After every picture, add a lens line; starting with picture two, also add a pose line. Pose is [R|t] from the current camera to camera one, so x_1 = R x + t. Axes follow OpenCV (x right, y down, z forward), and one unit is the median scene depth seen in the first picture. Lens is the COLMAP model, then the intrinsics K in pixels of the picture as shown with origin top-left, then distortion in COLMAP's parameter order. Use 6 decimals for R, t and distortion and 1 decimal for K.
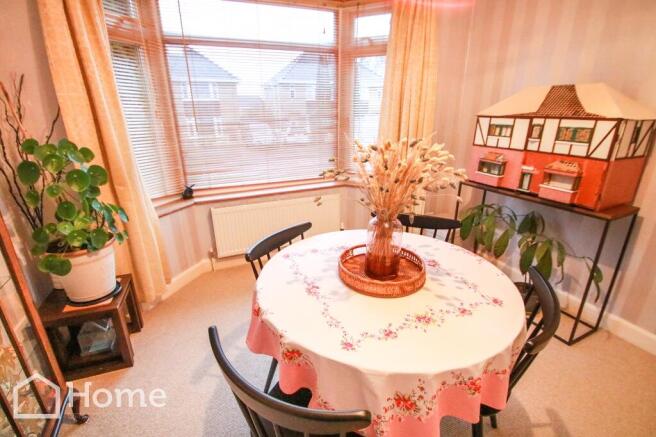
lens RADIAL K [[309.3, 0, 326.6], [0, 309.3, 218.0], [0, 0, 1]] dist [0.005075, 0.000188]
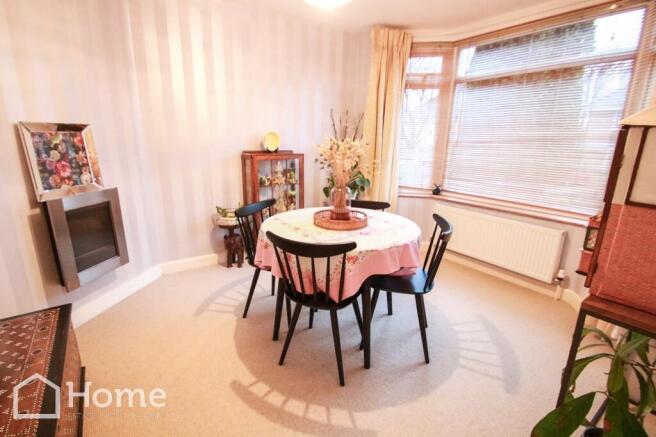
lens RADIAL K [[309.3, 0, 325.7], [0, 309.3, 217.8], [0, 0, 1]] dist [0.005075, 0.000188]
pose [[0.198141, 0.256148, -0.946112, 1.242108], [-0.342000, 0.922654, 0.178173, -0.077527], [0.918573, 0.288266, 0.270418, 0.372415]]
